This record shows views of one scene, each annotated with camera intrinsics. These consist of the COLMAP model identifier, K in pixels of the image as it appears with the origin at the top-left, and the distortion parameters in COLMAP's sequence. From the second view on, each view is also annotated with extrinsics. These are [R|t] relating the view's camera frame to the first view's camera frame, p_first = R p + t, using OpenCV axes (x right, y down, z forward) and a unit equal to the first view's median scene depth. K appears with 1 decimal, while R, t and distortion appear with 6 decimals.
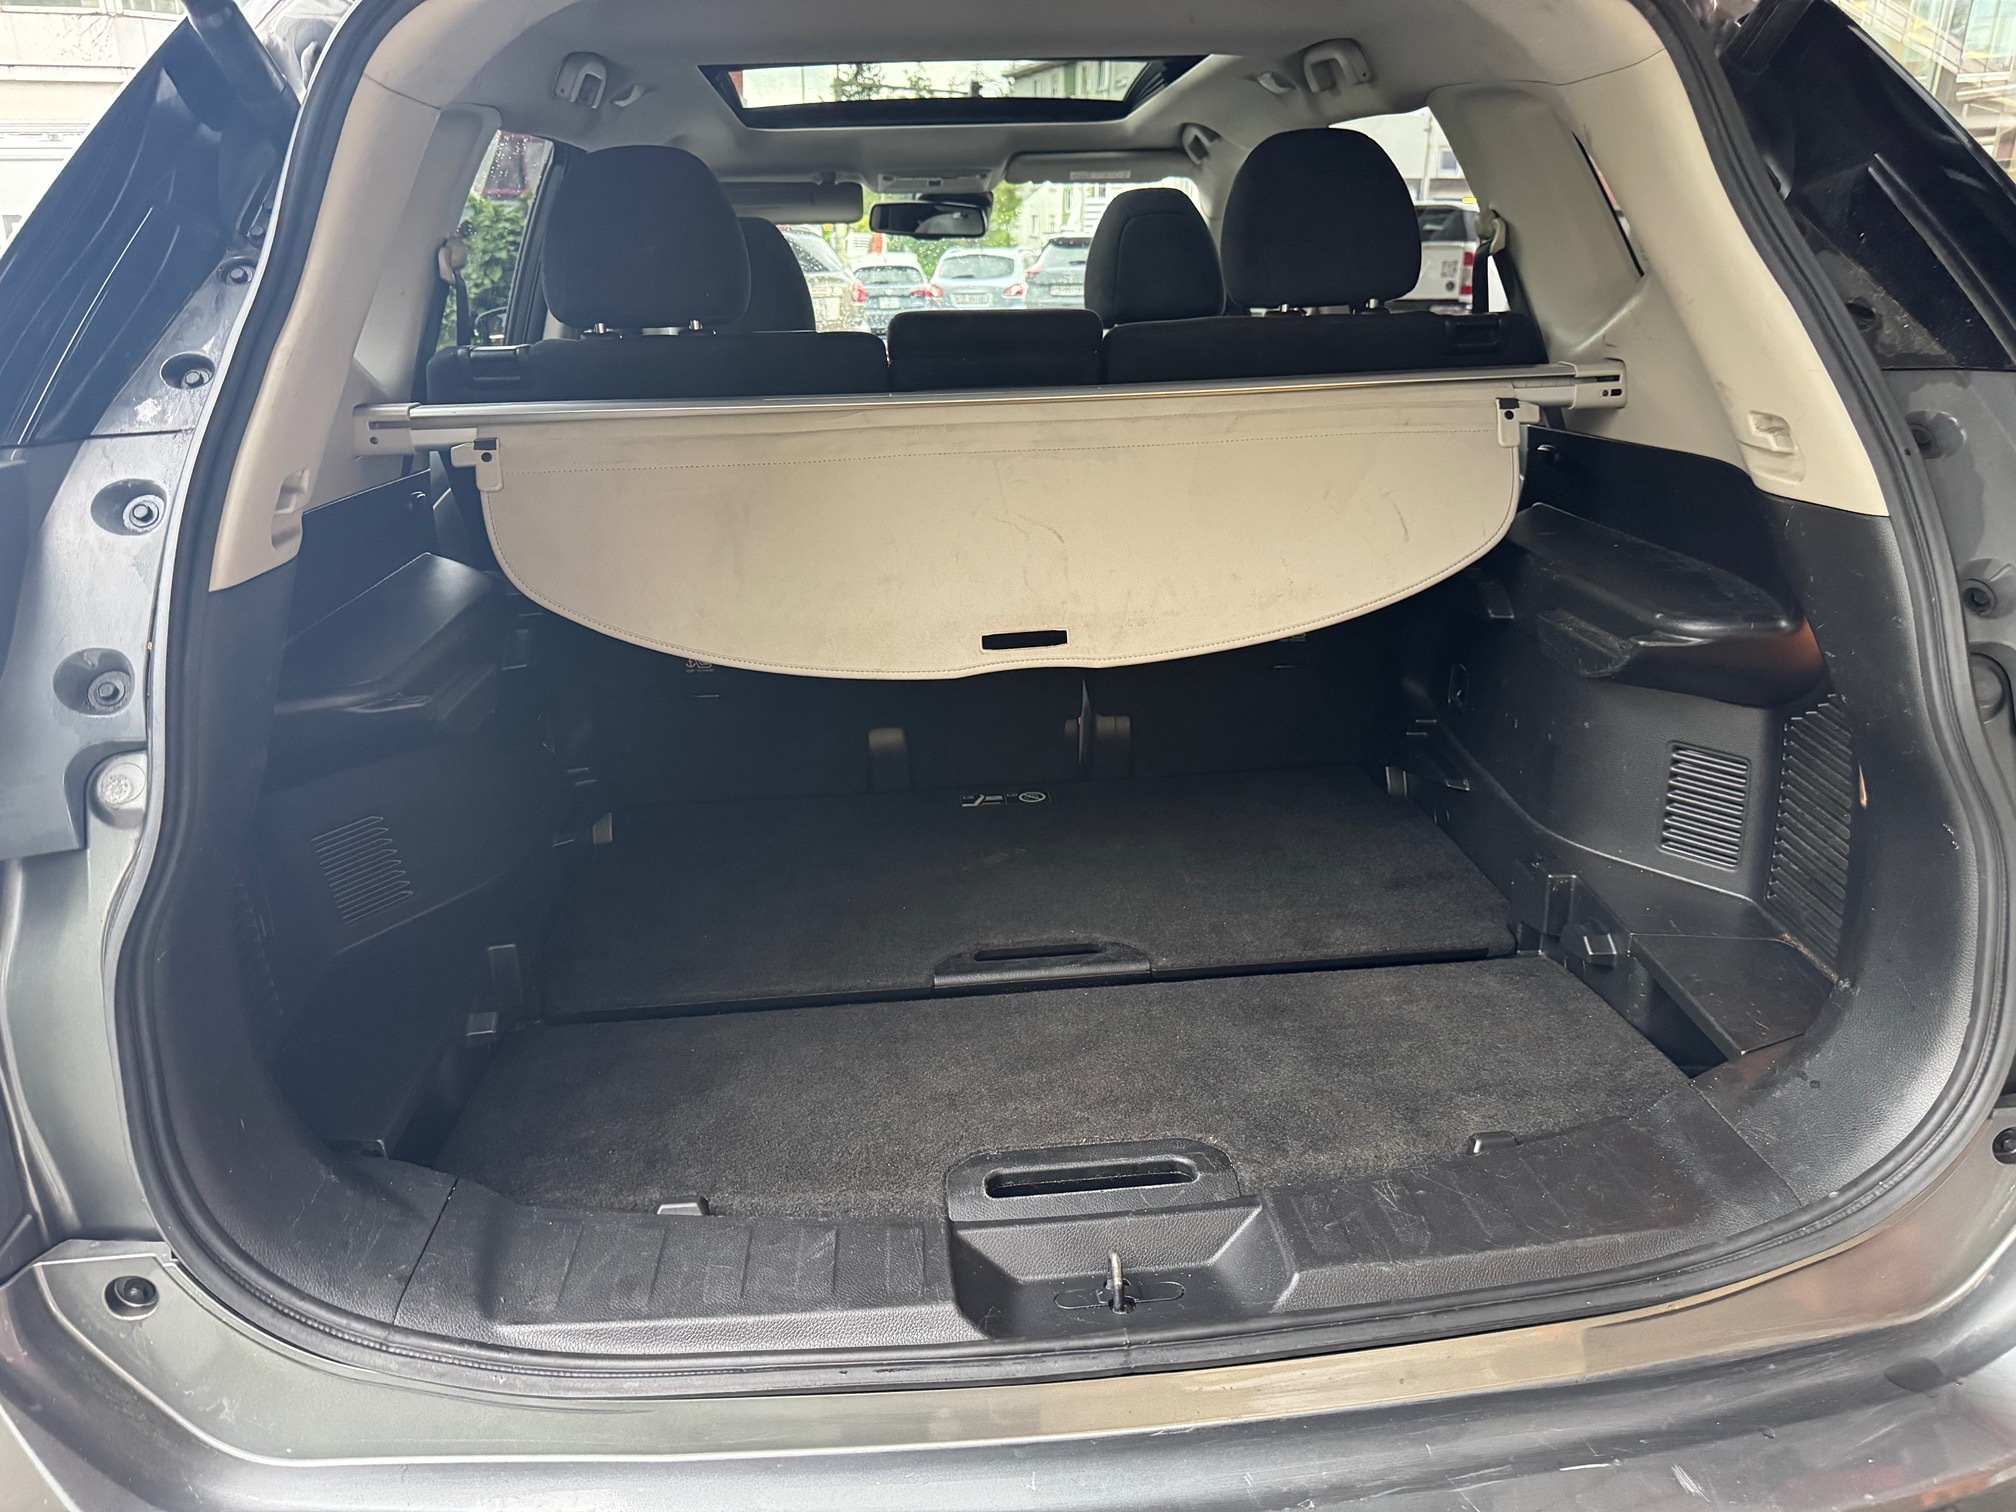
lens RADIAL K [[1453.7, 0, 1003.6], [0, 1453.7, 765.9], [0, 0, 1]] dist [0.000586, -0.010977]
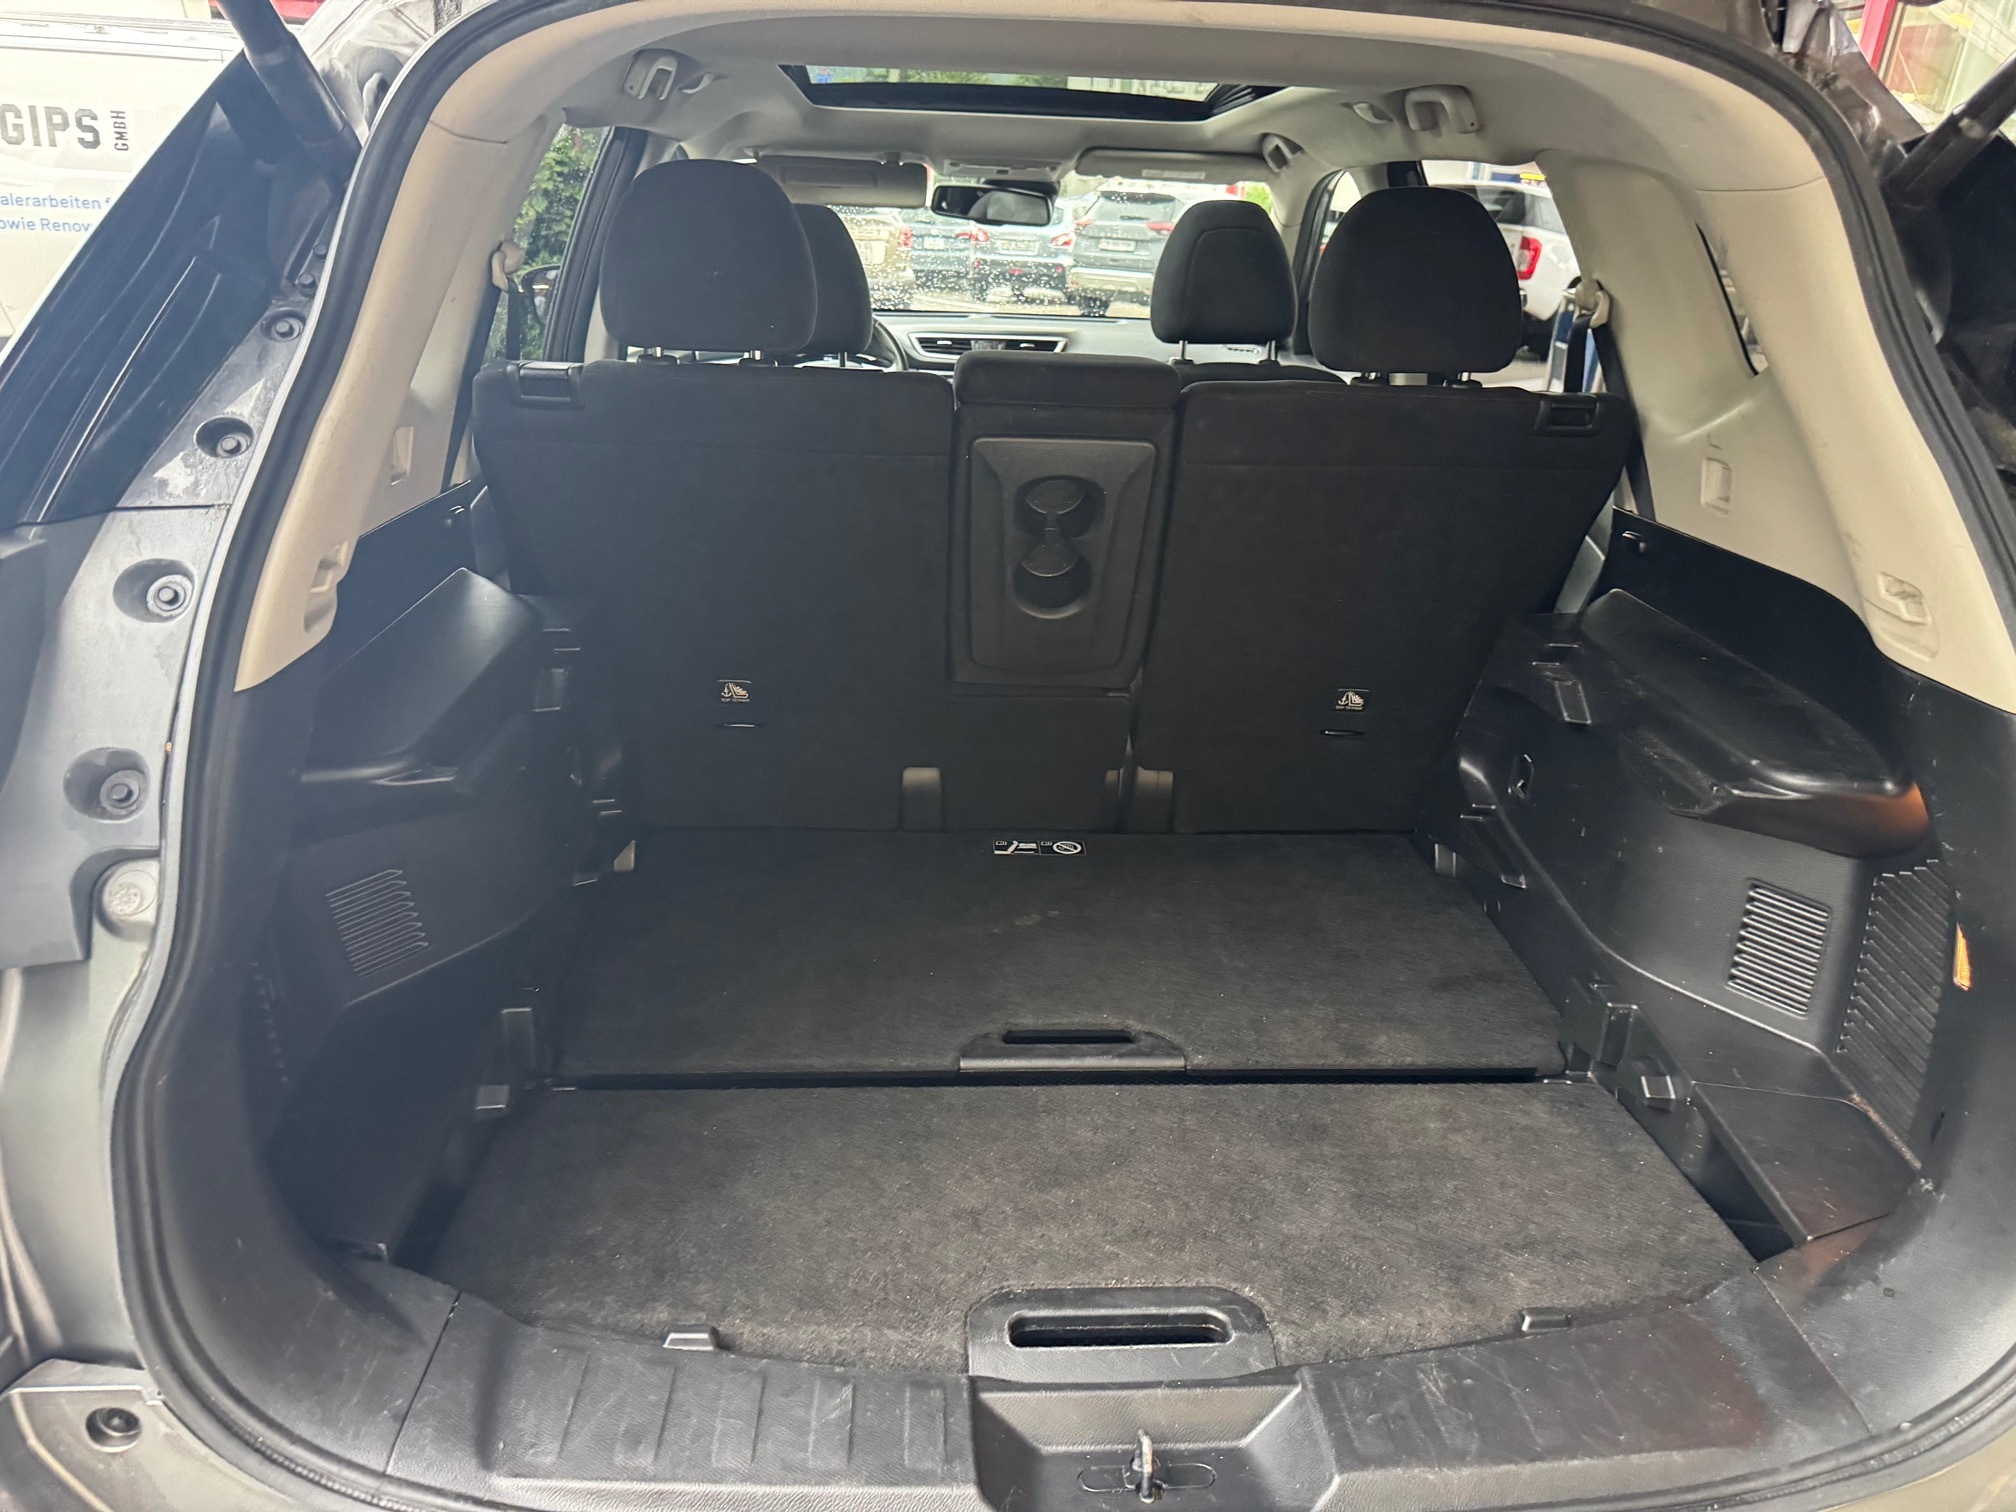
lens RADIAL K [[1453.7, 0, 1003.4], [0, 1453.7, 748.9], [0, 0, 1]] dist [0.000586, -0.010977]
pose [[0.997457, 0.071136, -0.004410, -0.037226], [-0.070977, 0.997047, 0.029322, -0.112795], [0.006483, -0.028934, 0.999560, 0.054089]]
